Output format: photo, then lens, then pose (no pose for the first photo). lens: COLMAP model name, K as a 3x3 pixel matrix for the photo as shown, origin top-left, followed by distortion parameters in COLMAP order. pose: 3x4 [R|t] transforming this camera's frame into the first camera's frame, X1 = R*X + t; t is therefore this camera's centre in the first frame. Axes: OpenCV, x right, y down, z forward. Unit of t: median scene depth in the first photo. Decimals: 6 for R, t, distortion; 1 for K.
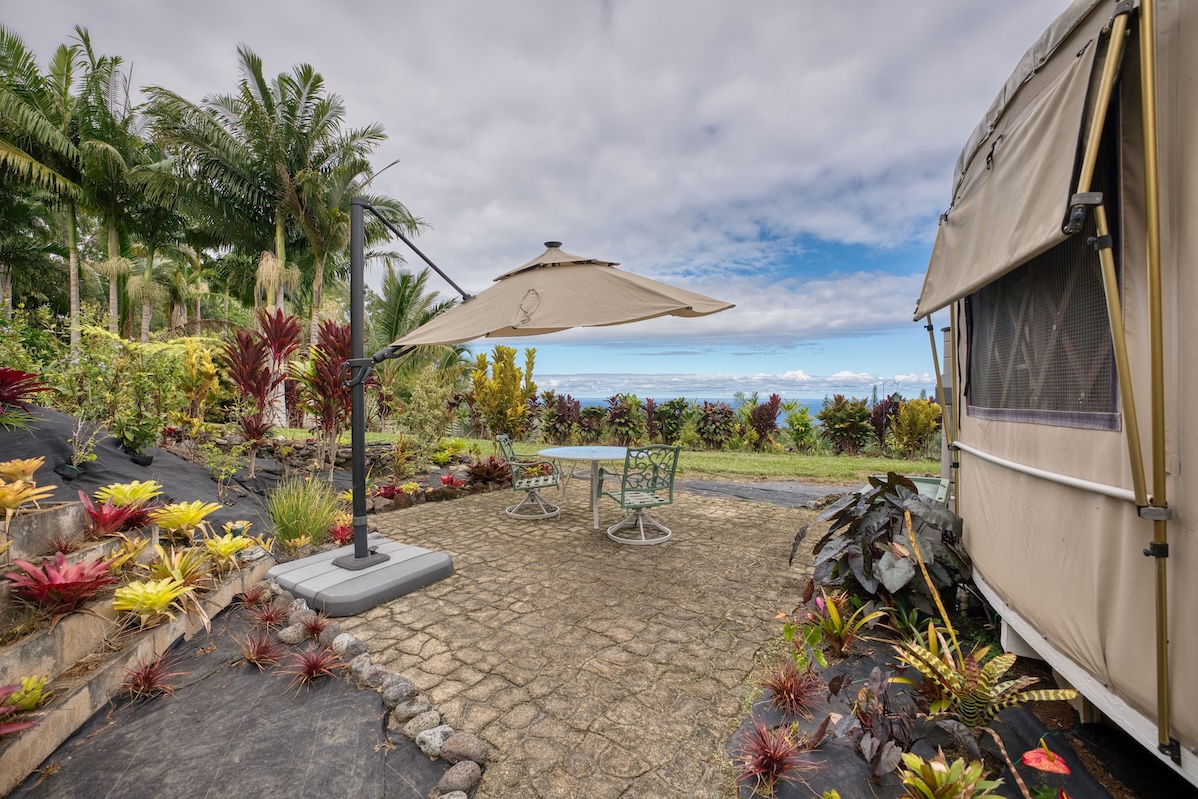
lens RADIAL K [[488.2, 0, 594.2], [0, 488.2, 404.7], [0, 0, 1]] dist [-0.031107, 0.004724]
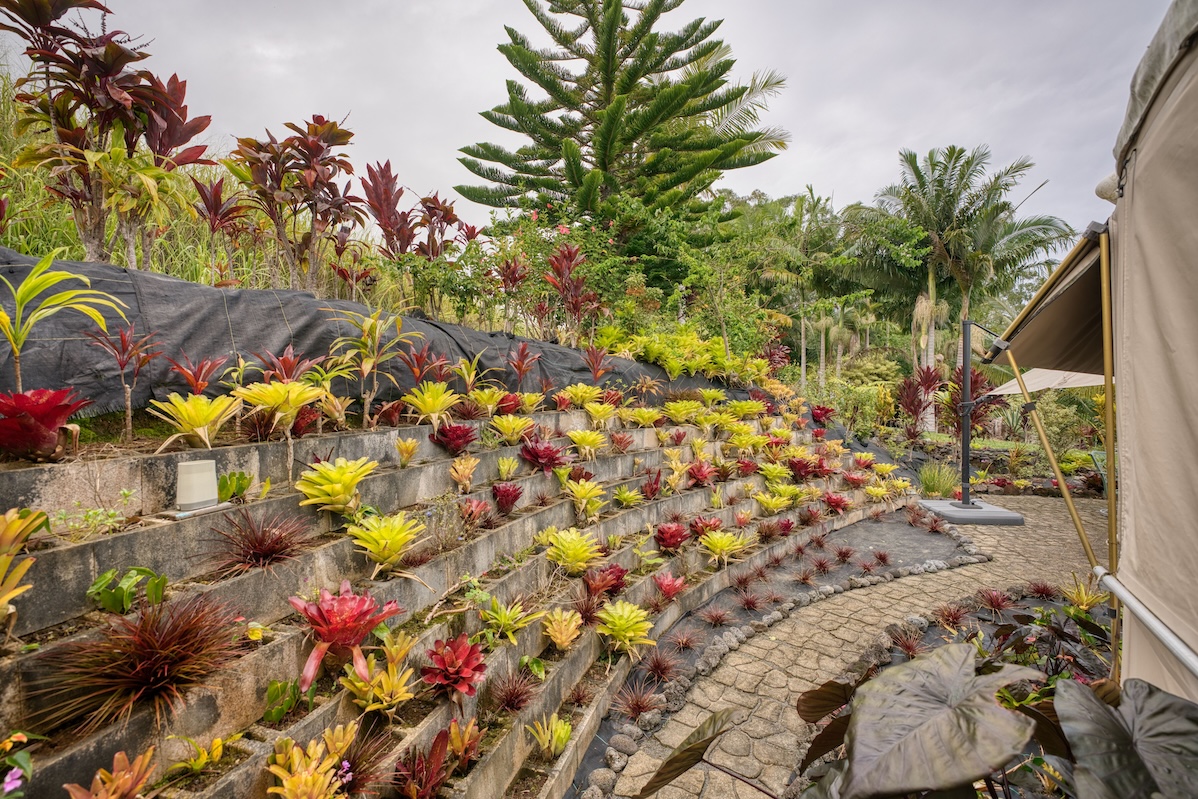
lens RADIAL K [[488.2, 0, 594.2], [0, 488.2, 404.7], [0, 0, 1]] dist [-0.031107, 0.004724]
pose [[0.370577, 0.014165, -0.928694, 0.426233], [-0.017715, 0.999810, 0.008181, -0.041829], [0.928633, 0.013420, 0.370758, -0.629724]]
